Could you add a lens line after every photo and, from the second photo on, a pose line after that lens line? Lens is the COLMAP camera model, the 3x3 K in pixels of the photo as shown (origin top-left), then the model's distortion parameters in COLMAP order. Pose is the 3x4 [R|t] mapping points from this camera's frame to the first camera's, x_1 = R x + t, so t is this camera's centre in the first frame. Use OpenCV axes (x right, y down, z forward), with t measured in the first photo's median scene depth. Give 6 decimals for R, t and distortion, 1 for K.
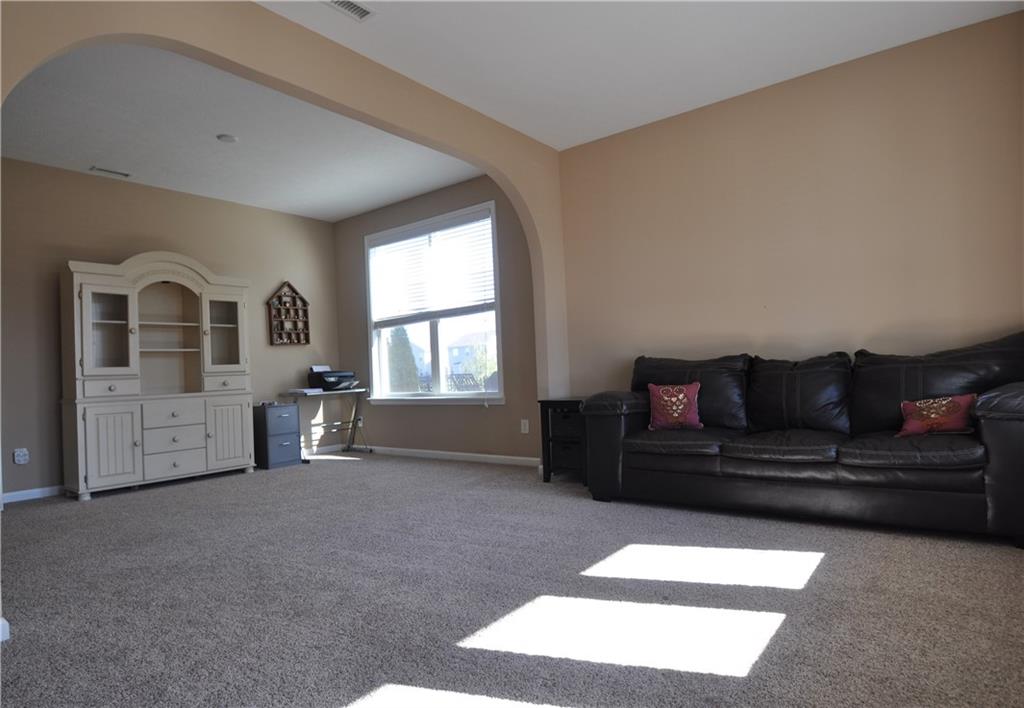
lens RADIAL K [[577.7, 0, 510.7], [0, 577.7, 363.5], [0, 0, 1]] dist [-0.001332, 0.000267]
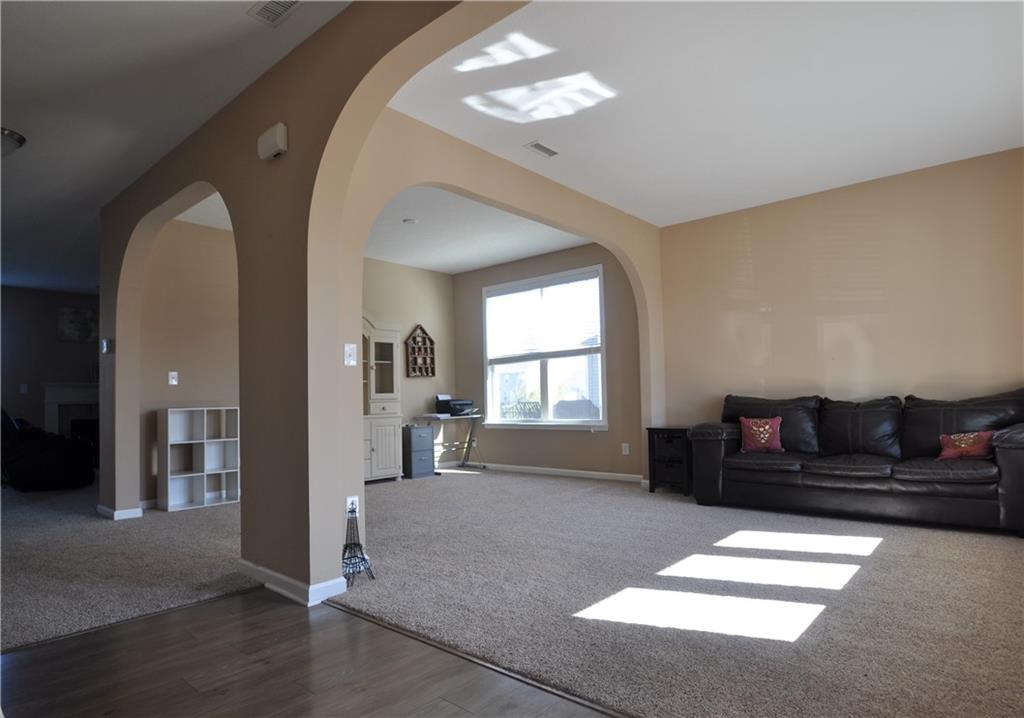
lens RADIAL K [[579.0, 0, 514.9], [0, 579.0, 380.8], [0, 0, 1]] dist [-0.000258, -0.001181]
pose [[0.998496, 0.019555, -0.051209, -0.172797], [-0.020378, 0.999671, -0.015600, -0.013320], [0.050887, 0.016620, 0.998566, -0.279065]]
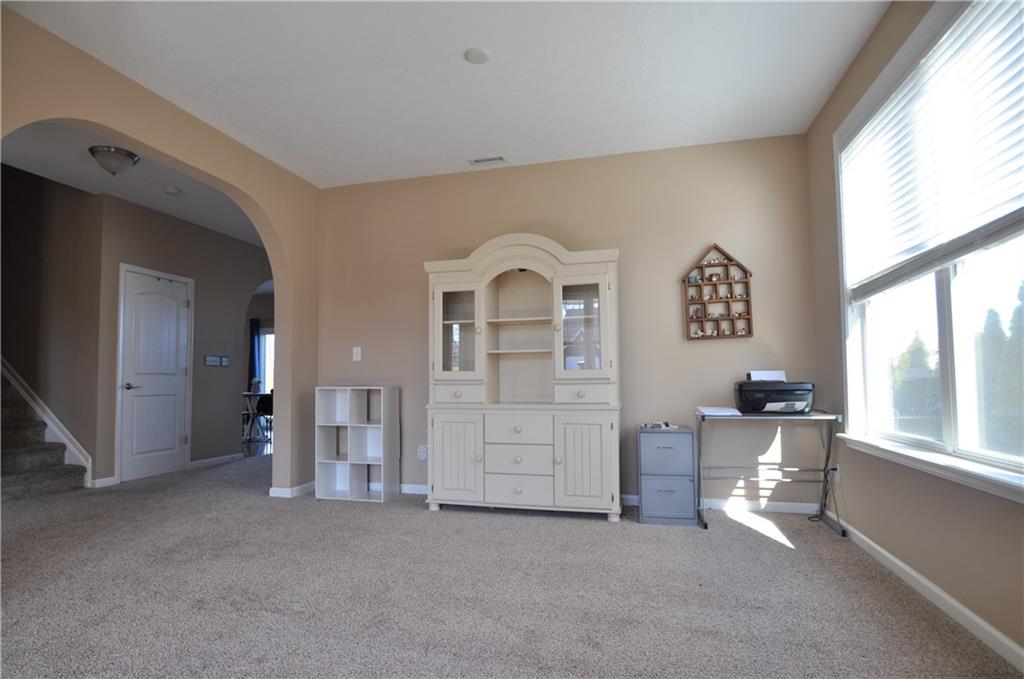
lens RADIAL K [[525.8, 0, 510.3], [0, 525.8, 355.2], [0, 0, 1]] dist [-0.000607, -0.000004]
pose [[0.399360, -0.000644, -0.916794, 0.108872], [0.003446, 0.999994, 0.000798, -0.019824], [0.916788, -0.003478, 0.399359, 0.752101]]
